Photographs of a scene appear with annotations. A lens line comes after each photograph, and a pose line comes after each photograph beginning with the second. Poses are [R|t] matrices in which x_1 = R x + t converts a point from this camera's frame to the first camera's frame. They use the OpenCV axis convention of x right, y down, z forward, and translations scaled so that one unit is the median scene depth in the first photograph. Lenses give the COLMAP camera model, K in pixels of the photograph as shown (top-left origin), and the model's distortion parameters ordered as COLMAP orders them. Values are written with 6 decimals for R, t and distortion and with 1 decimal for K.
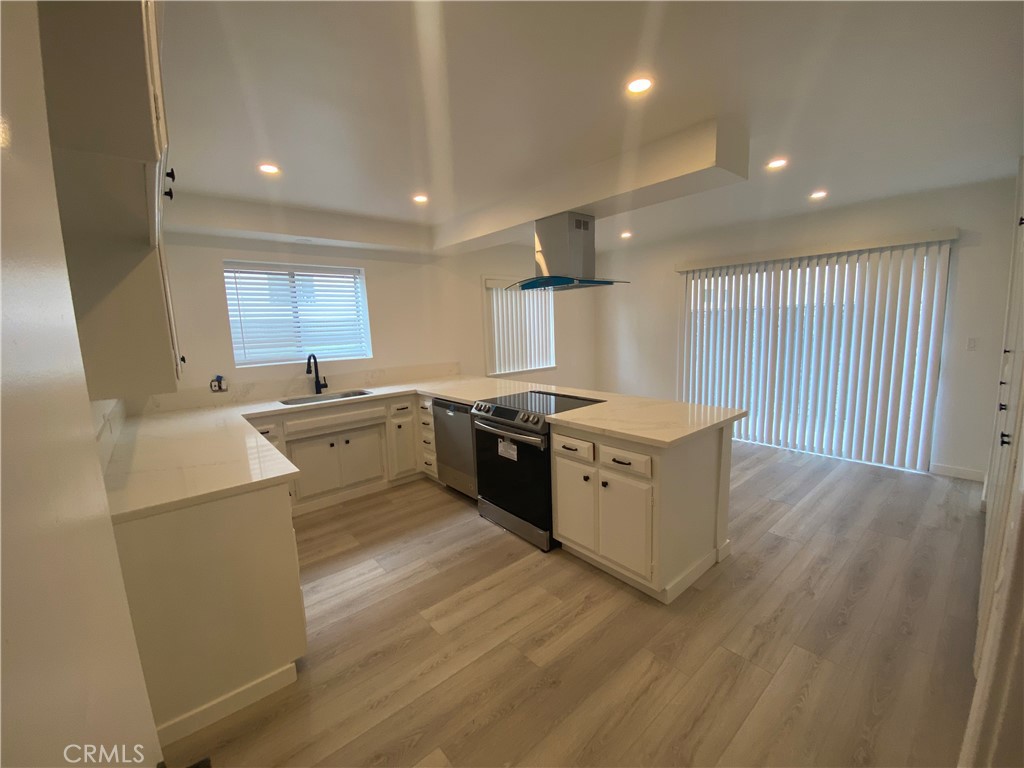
lens RADIAL K [[418.8, 0, 508.5], [0, 418.8, 381.9], [0, 0, 1]] dist [0.010411, -0.002782]
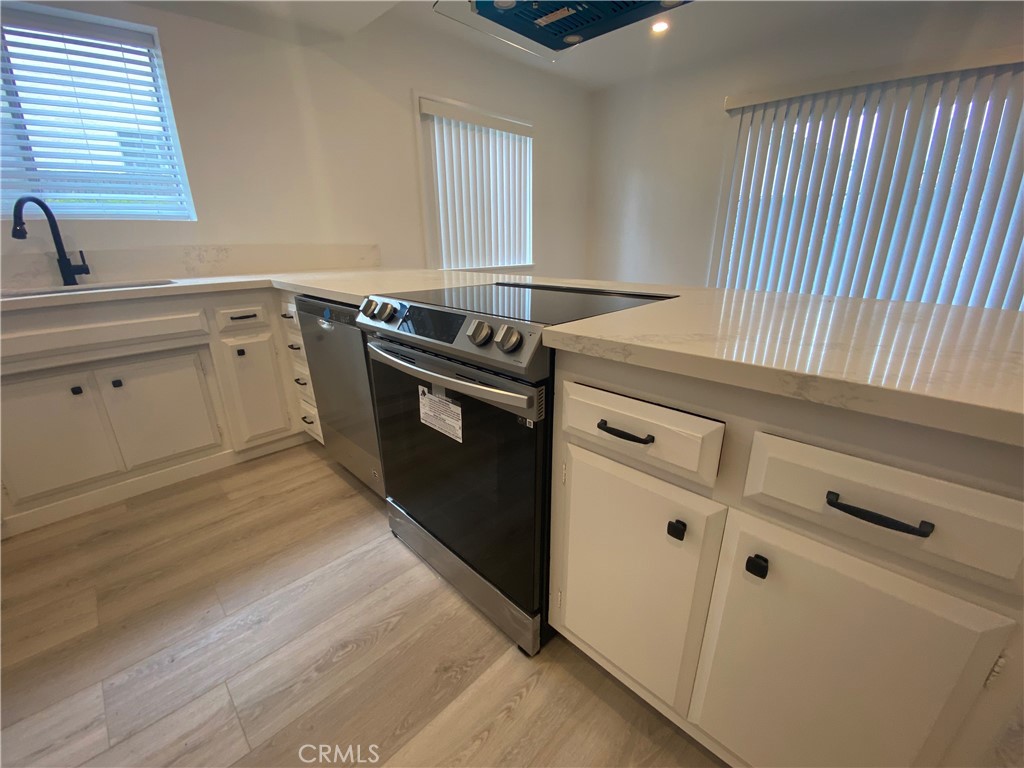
lens RADIAL K [[418.8, 0, 499.2], [0, 418.8, 383.2], [0, 0, 1]] dist [0.010411, -0.002782]
pose [[0.997899, 0.000784, 0.064777, 0.026804], [-0.012772, 0.982682, 0.184861, 0.053277], [-0.063510, -0.185300, 0.980628, 0.562858]]
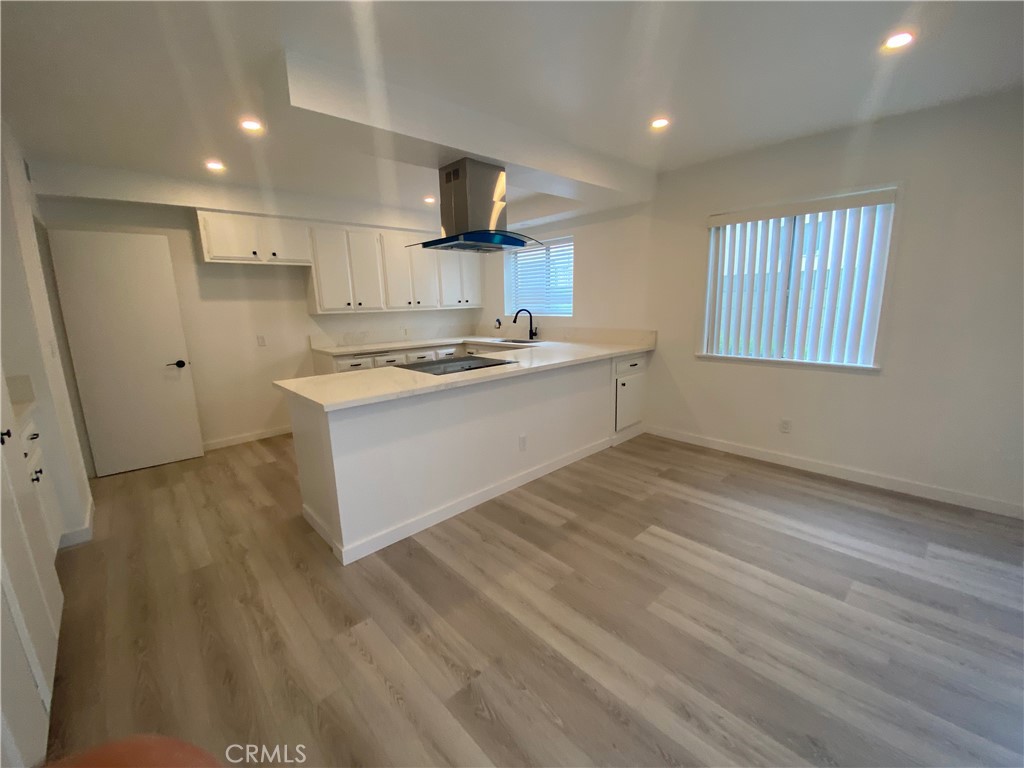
lens RADIAL K [[418.8, 0, 513.4], [0, 418.8, 385.2], [0, 0, 1]] dist [0.010411, -0.002782]
pose [[0.044493, 0.228533, -0.972519, 1.100391], [-0.119072, 0.967757, 0.221966, -0.149979], [0.991888, 0.105924, 0.070271, 1.063593]]
